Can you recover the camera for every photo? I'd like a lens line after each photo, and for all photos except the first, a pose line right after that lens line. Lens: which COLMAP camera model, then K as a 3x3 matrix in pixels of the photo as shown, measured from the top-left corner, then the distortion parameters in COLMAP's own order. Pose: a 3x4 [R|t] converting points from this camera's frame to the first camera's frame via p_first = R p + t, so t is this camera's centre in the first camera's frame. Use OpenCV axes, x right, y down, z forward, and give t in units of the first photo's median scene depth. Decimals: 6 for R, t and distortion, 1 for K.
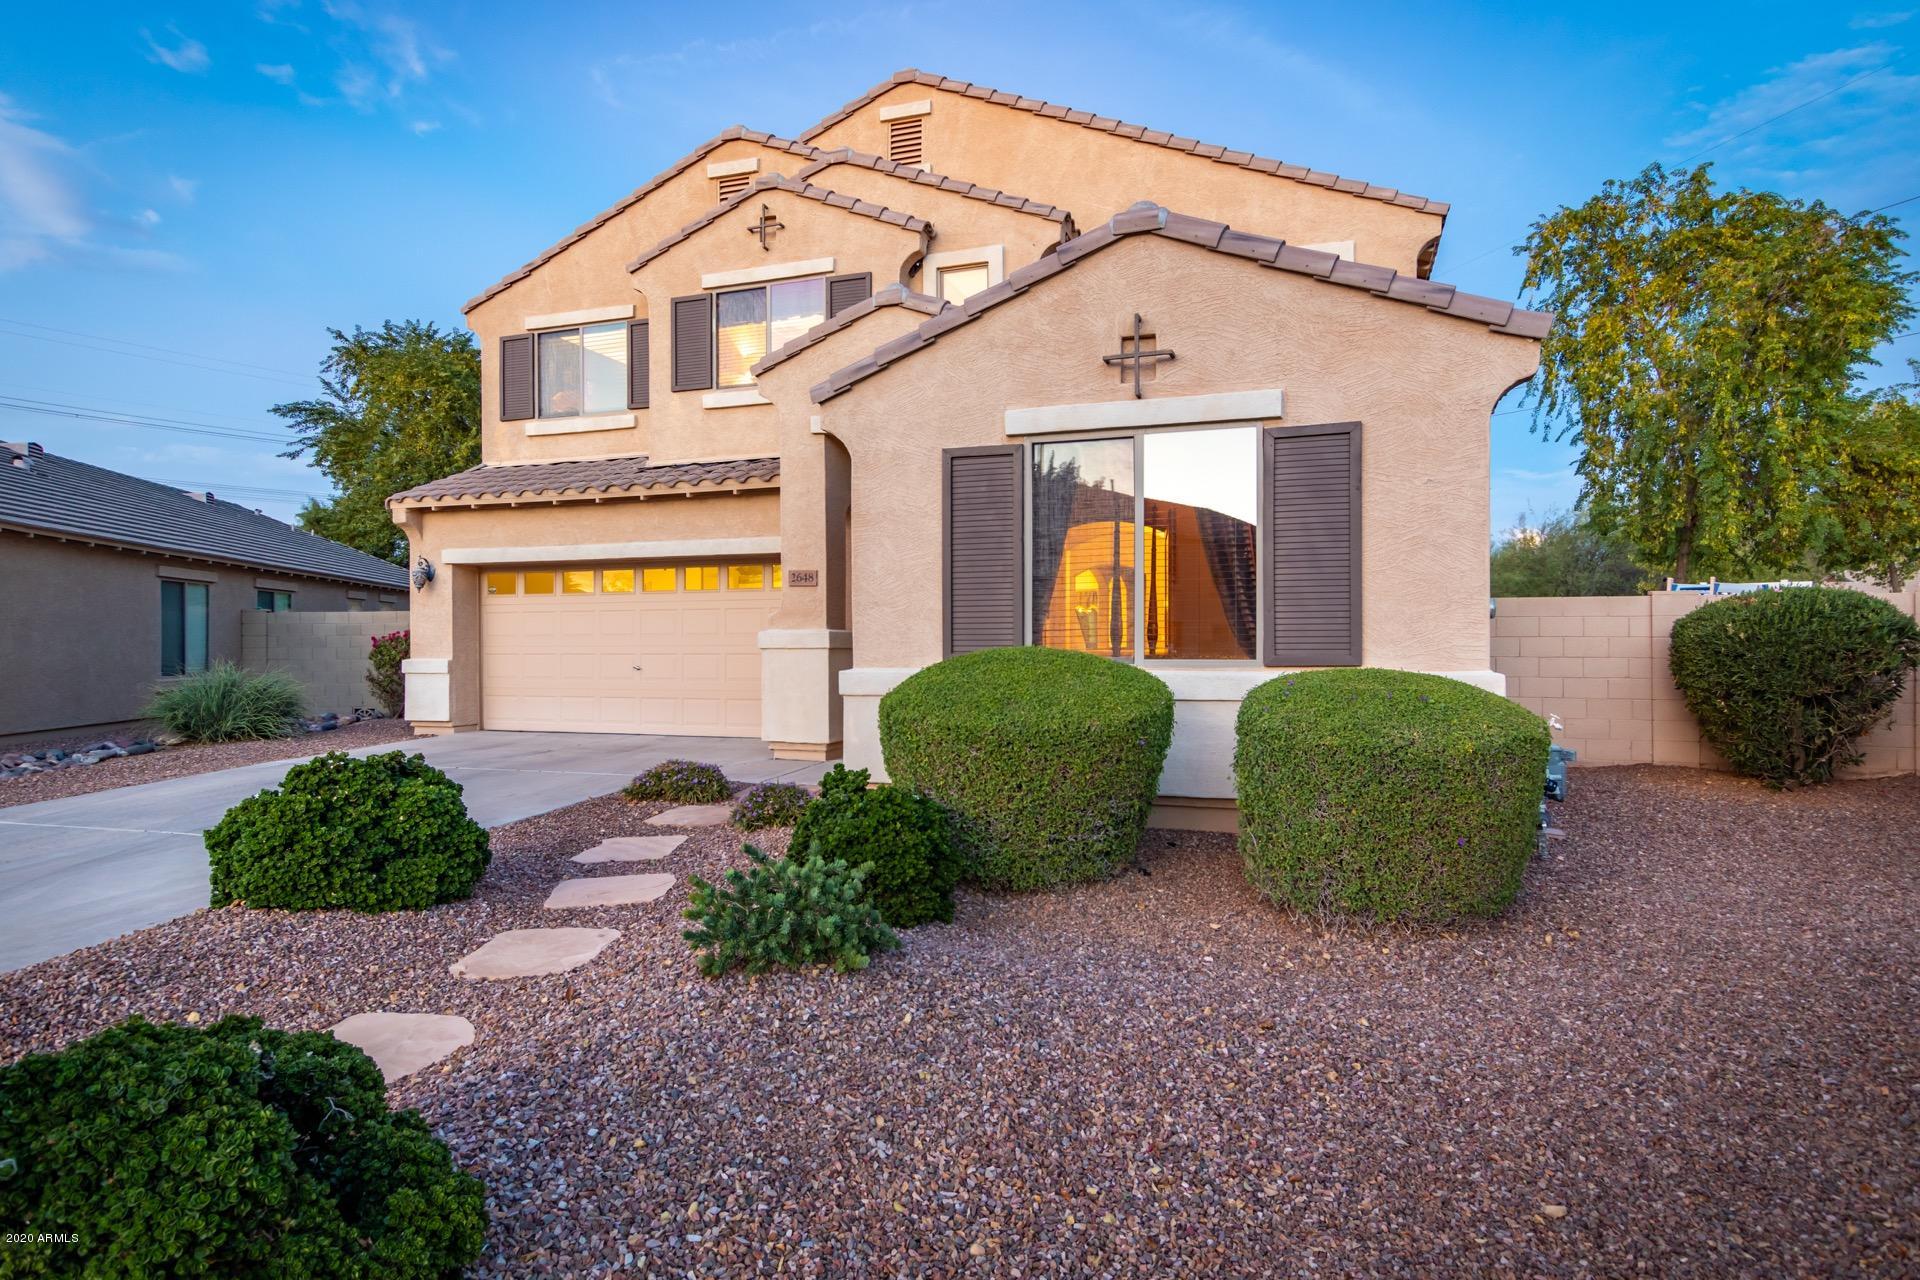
lens RADIAL K [[1062.6, 0, 960.0], [0, 1062.6, 640.0], [0, 0, 1]] dist [0.003143, 0.000551]
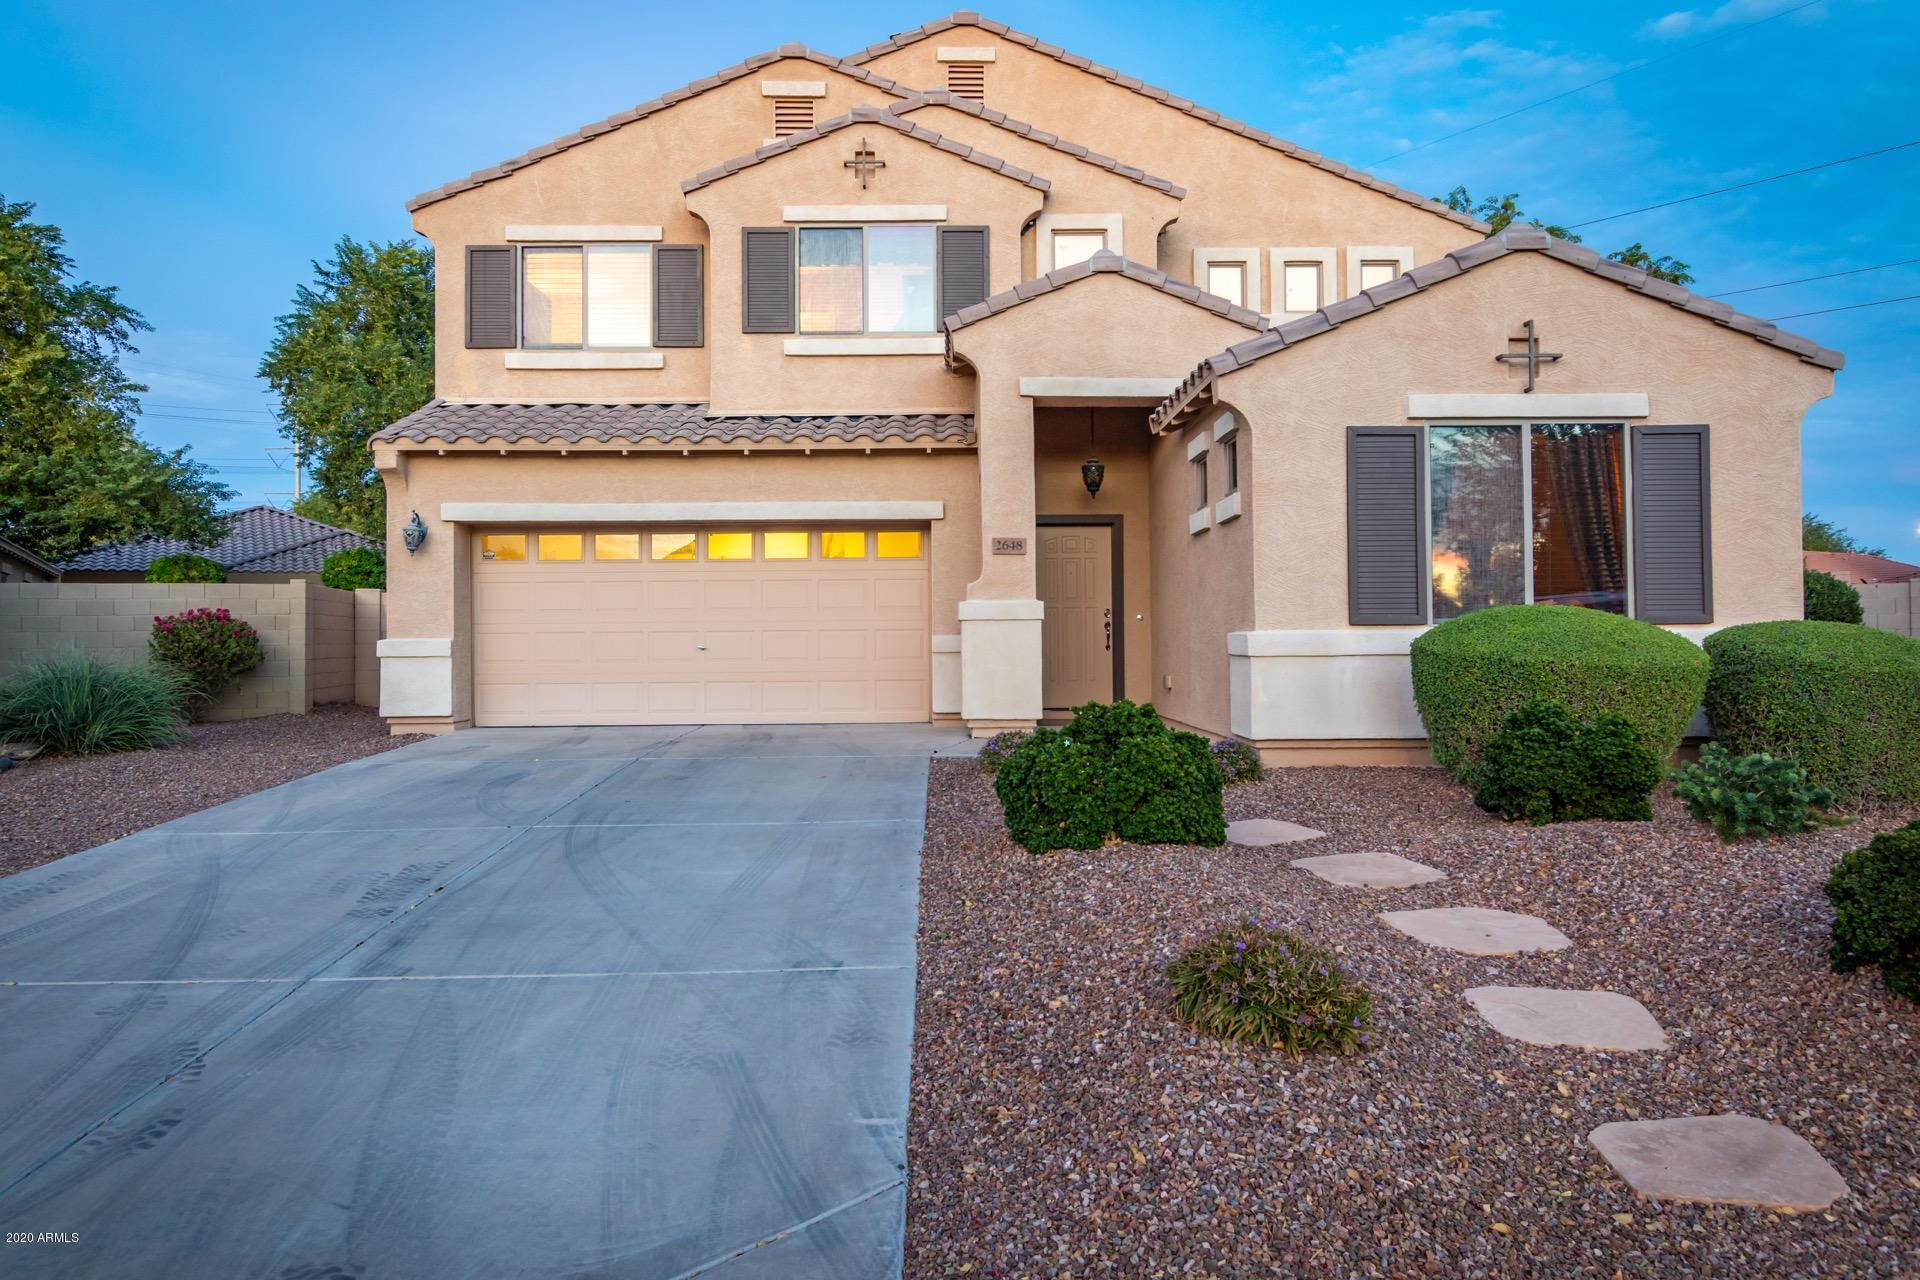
lens RADIAL K [[1255.7, 0, 959.2], [0, 1255.7, 606.8], [0, 0, 1]] dist [0.004961, 0.002689]
pose [[0.938354, 0.005017, 0.345639, -0.474303], [0.003420, 0.999711, -0.023796, 0.018714], [-0.345658, 0.023512, 0.938066, -0.031724]]
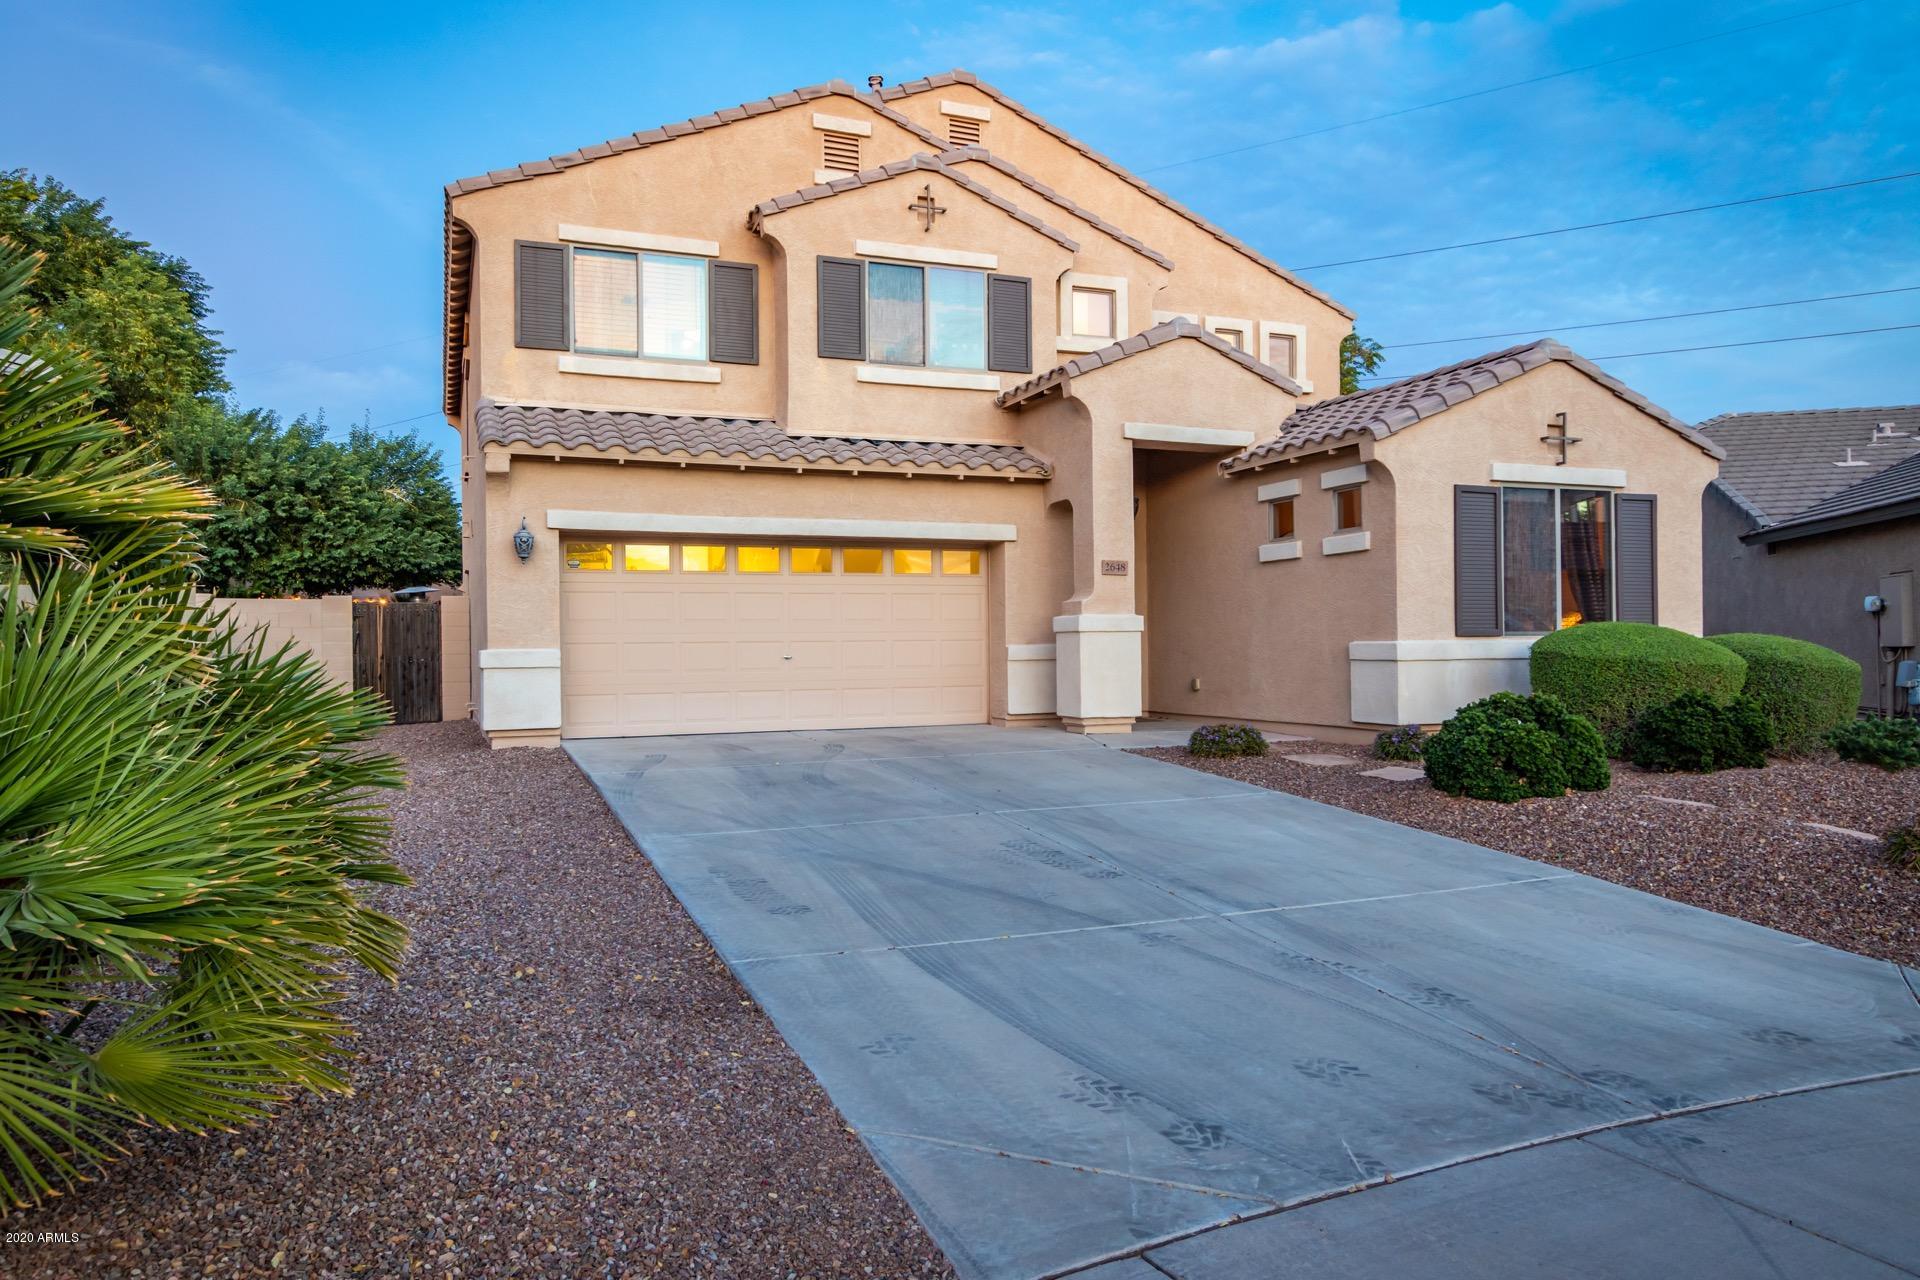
lens RADIAL K [[1268.4, 0, 960.0], [0, 1268.4, 640.0], [0, 0, 1]] dist [0.004120, 0.001603]
pose [[0.748980, -0.000506, 0.662592, -0.933563], [0.005234, 0.999973, -0.005152, 0.018437], [-0.662571, 0.007327, 0.748963, 0.101116]]
